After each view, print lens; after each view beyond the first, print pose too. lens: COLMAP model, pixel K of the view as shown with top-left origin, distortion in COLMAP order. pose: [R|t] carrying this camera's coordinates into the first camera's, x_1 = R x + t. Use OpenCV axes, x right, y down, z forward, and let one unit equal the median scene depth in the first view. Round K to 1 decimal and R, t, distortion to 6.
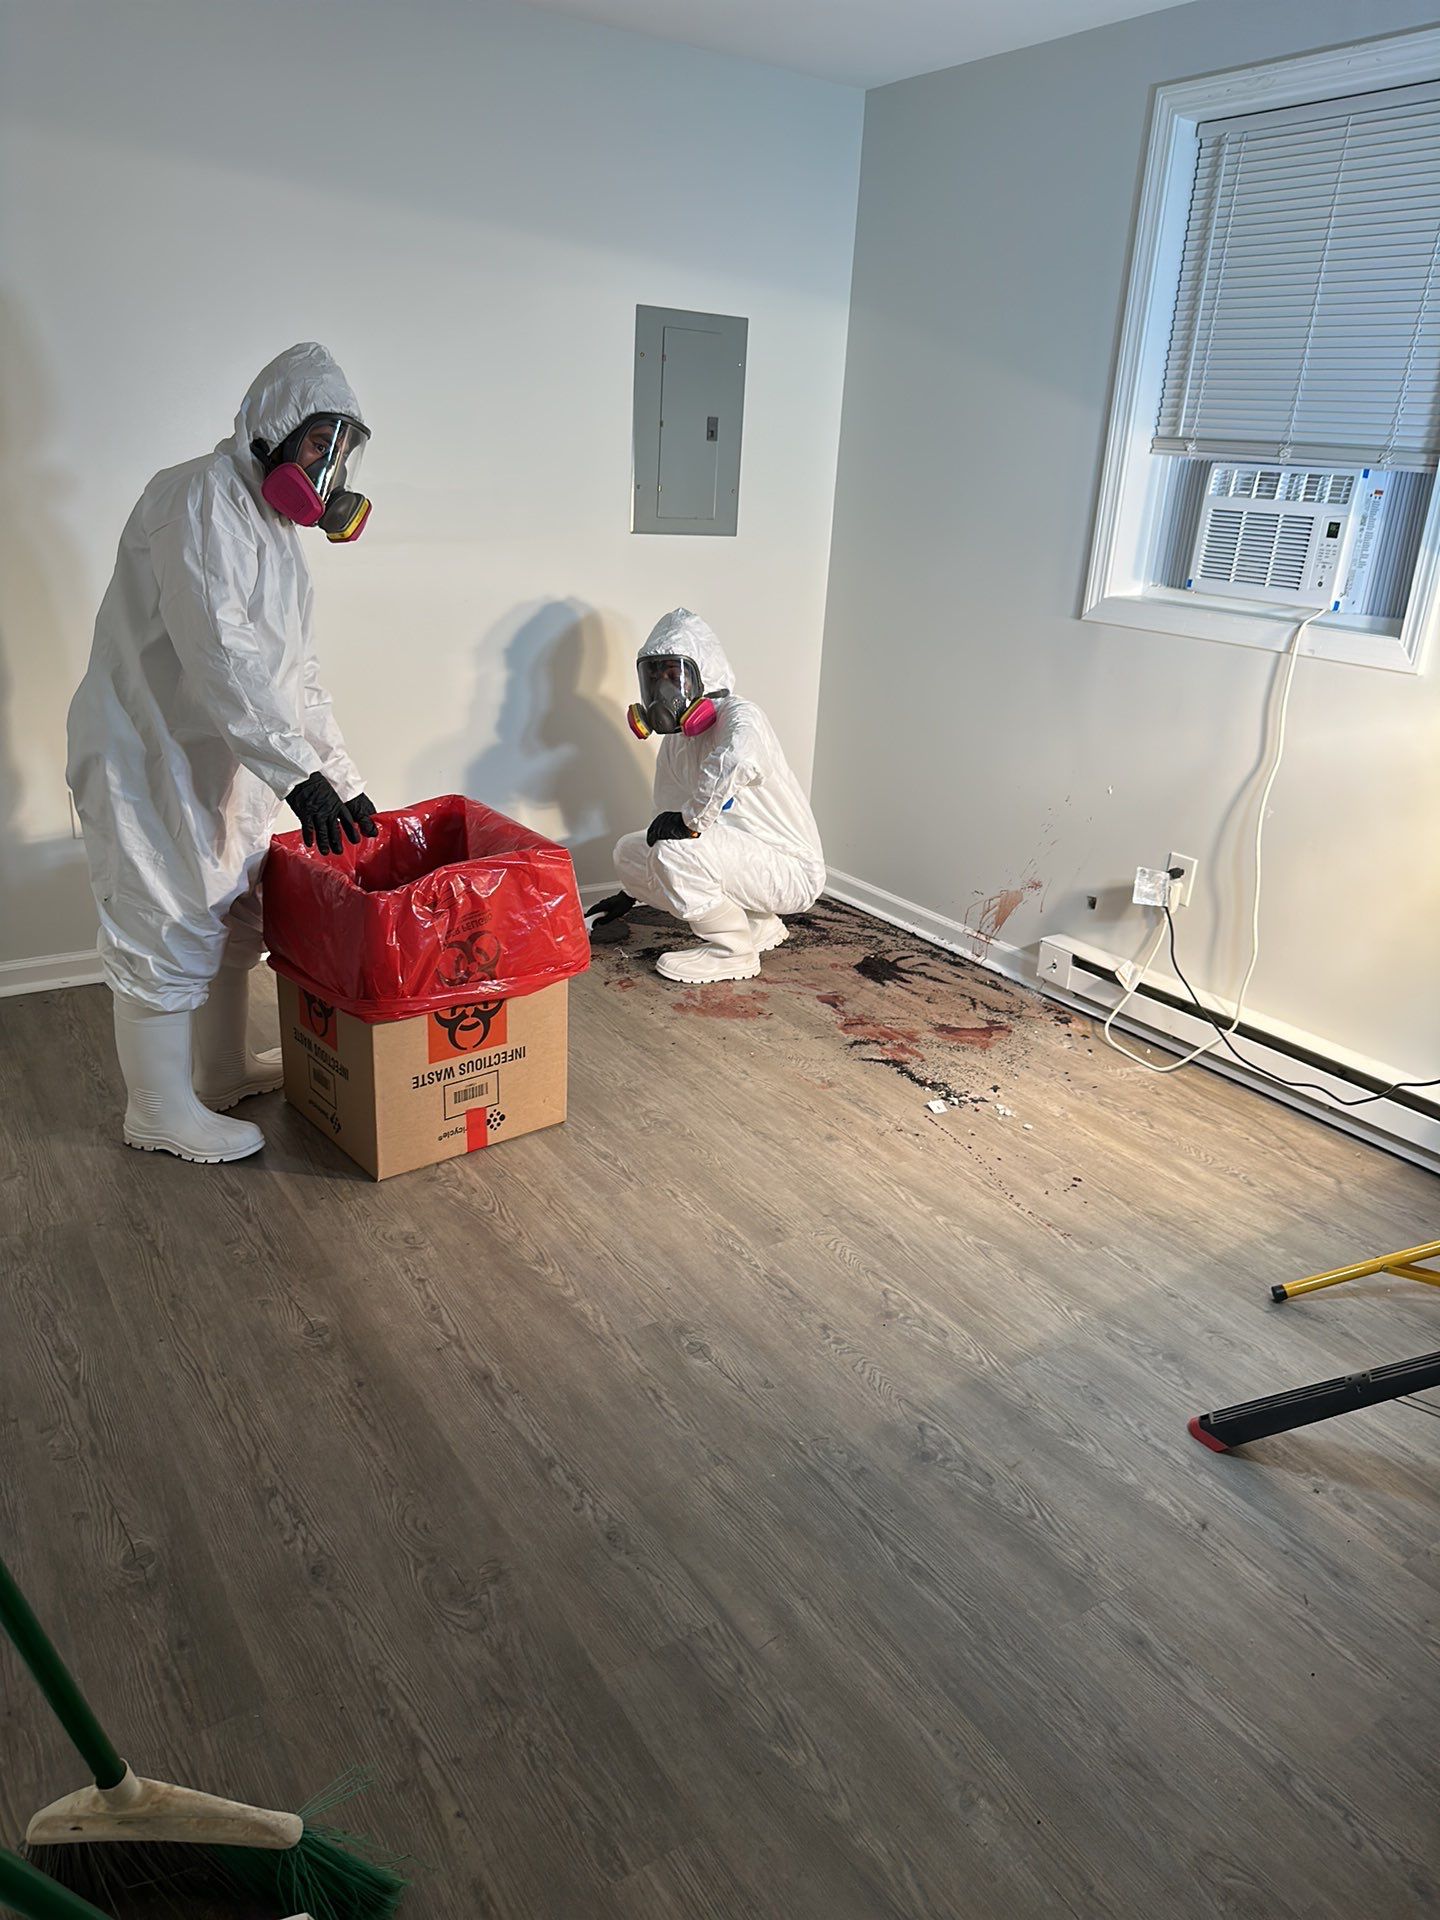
lens RADIAL K [[1347.9, 0, 720.0], [0, 1347.9, 960.0], [0, 0, 1]] dist [0.003072, -0.060694]
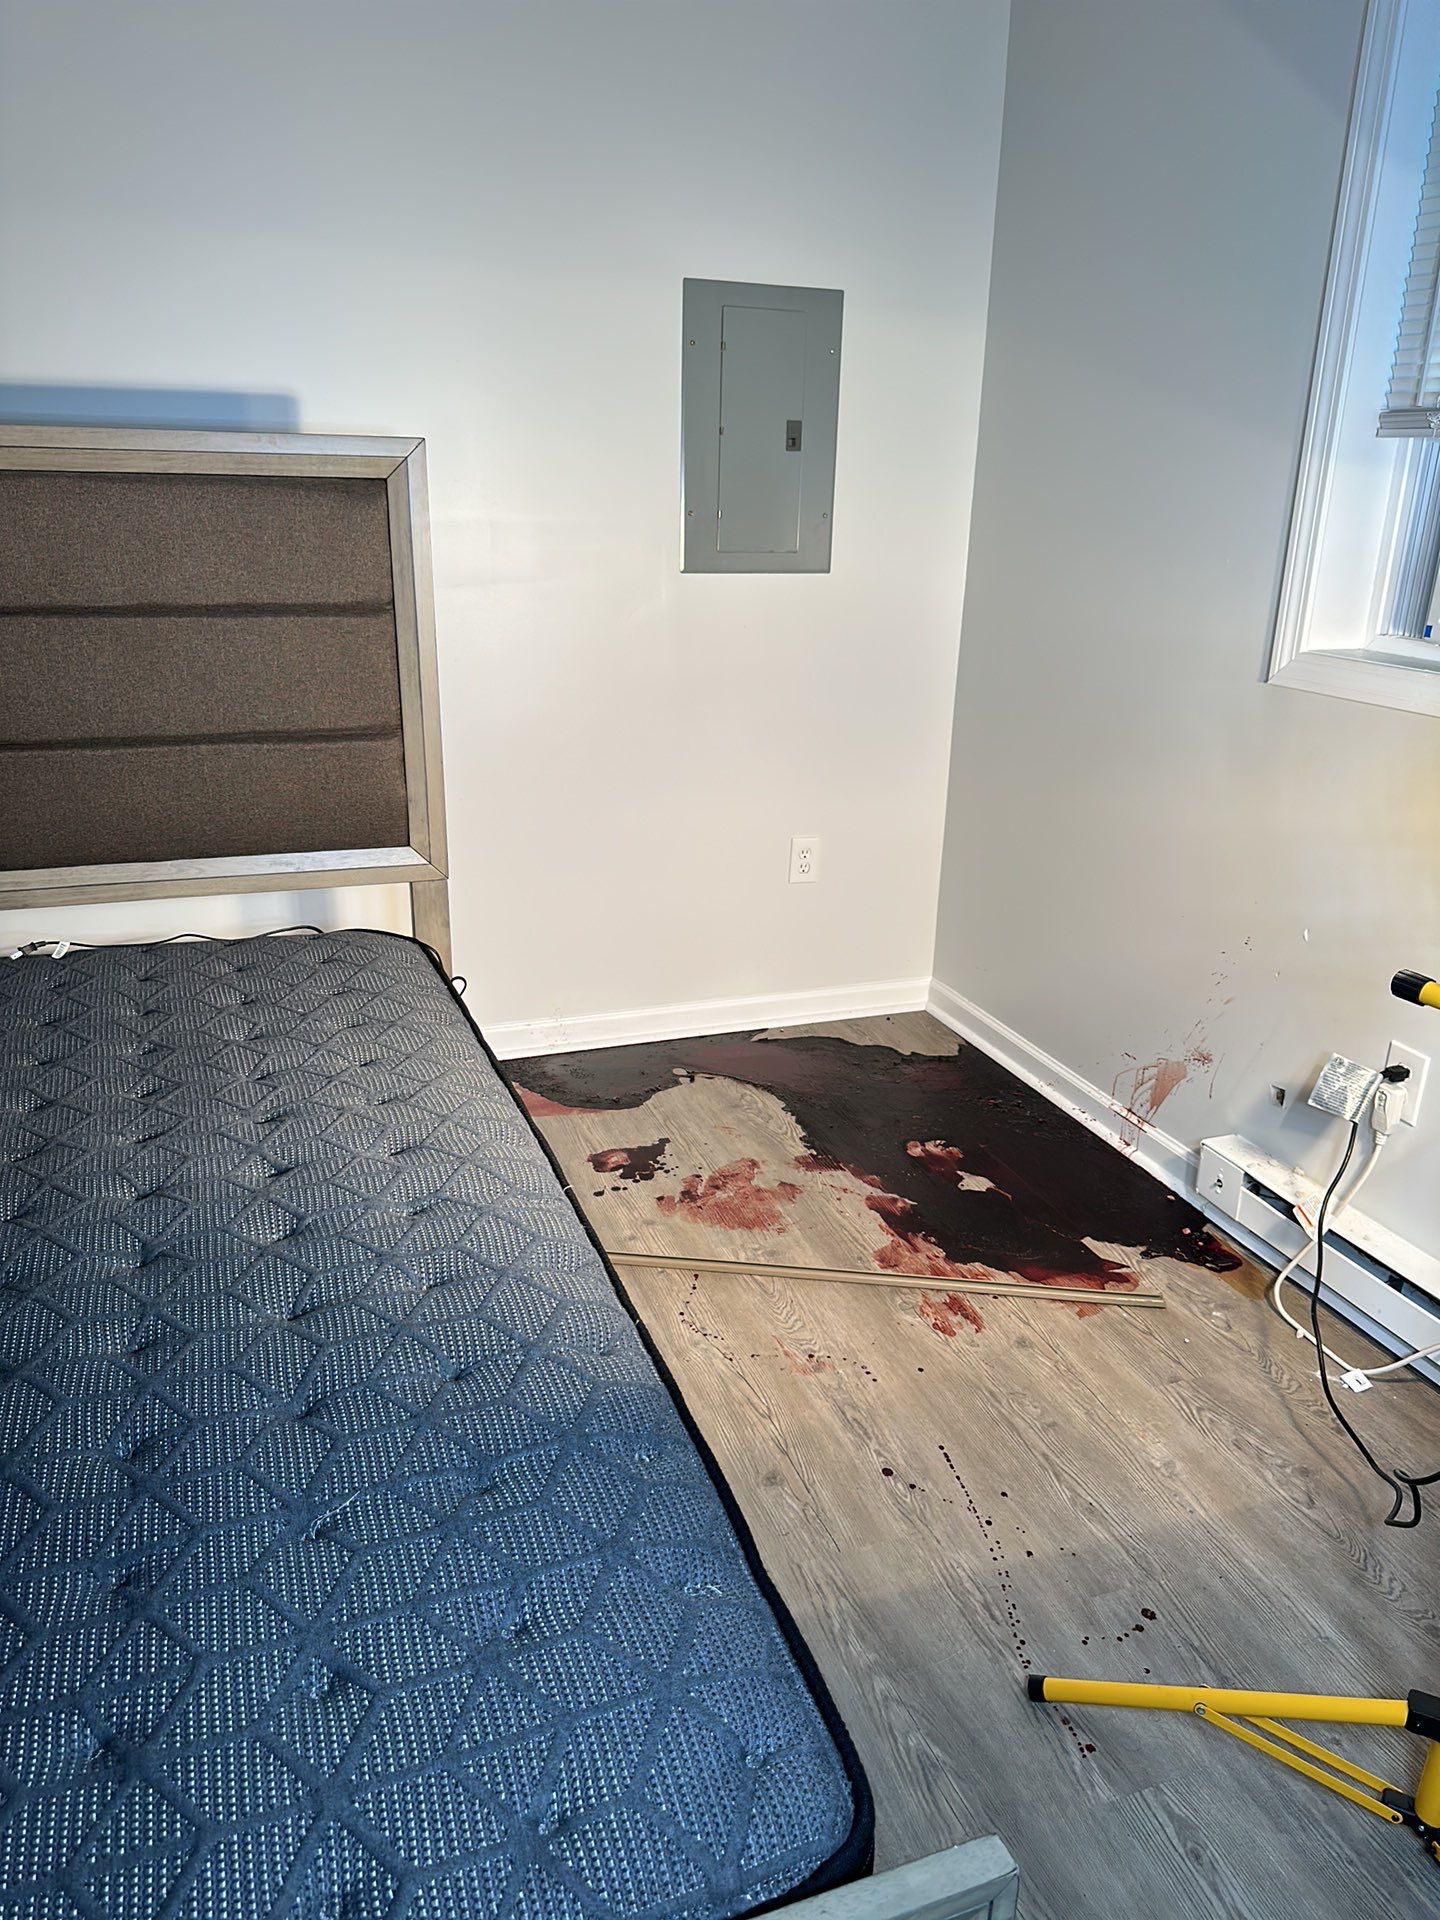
lens RADIAL K [[1347.9, 0, 720.0], [0, 1347.9, 960.0], [0, 0, 1]] dist [0.003072, -0.060694]
pose [[0.973220, 0.041554, -0.226087, 0.149816], [-0.047954, 0.998587, -0.022888, -0.080333], [0.224816, 0.033116, 0.973838, 0.267451]]
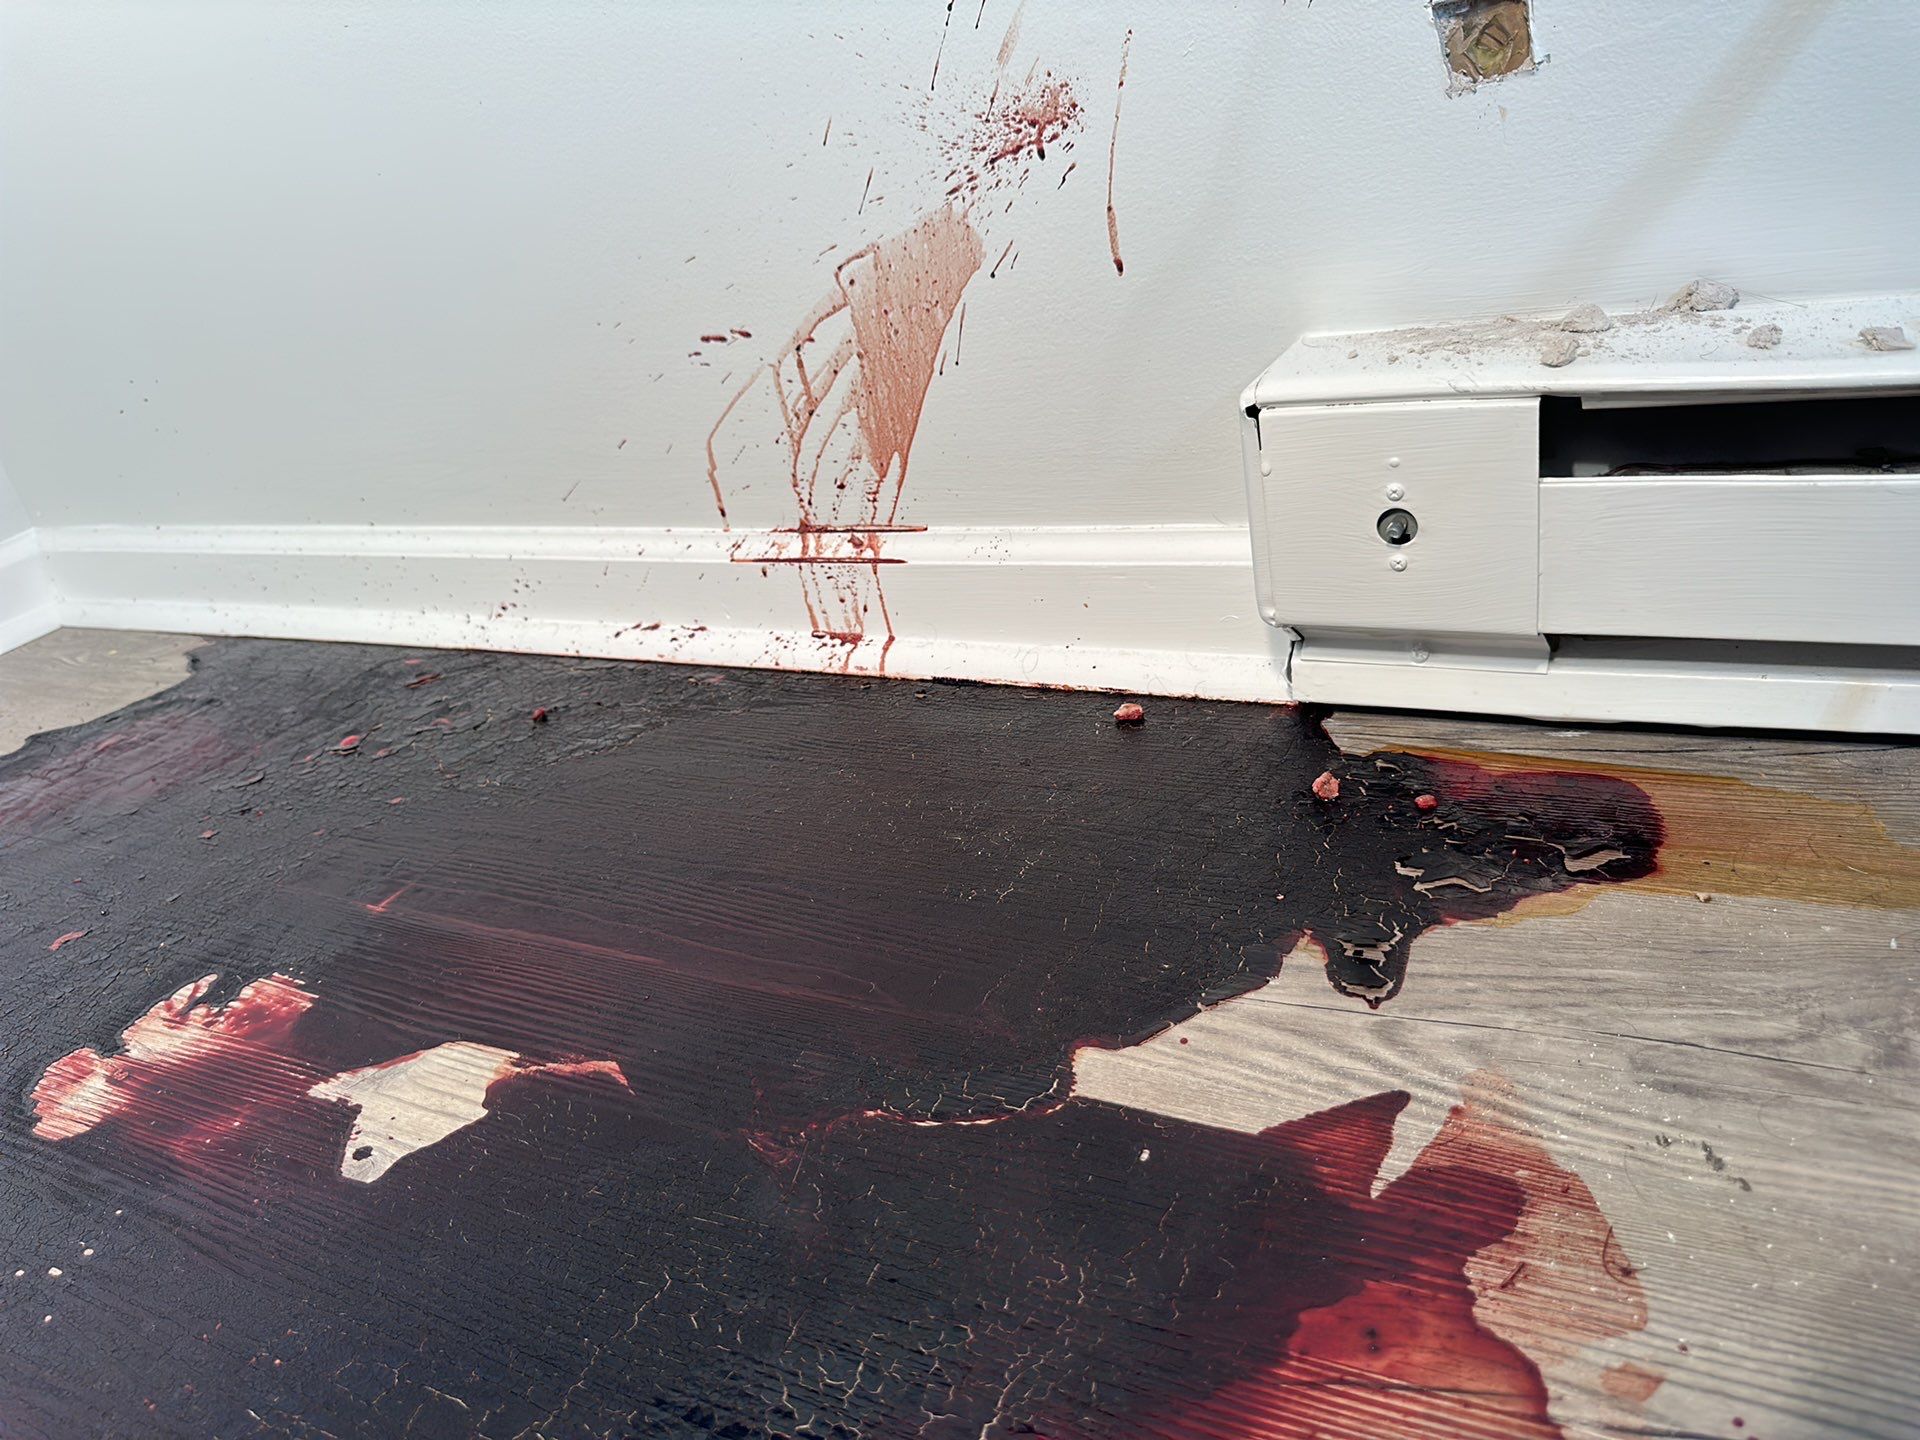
lens RADIAL K [[1347.9, 0, 1011.5], [0, 1347.9, 800.5], [0, 0, 1]] dist [0.003072, -0.060694]
pose [[0.837922, -0.437786, 0.325929, 0.144500], [0.381256, 0.896813, 0.224435, -0.019287], [-0.390552, -0.063797, 0.918368, 0.863623]]
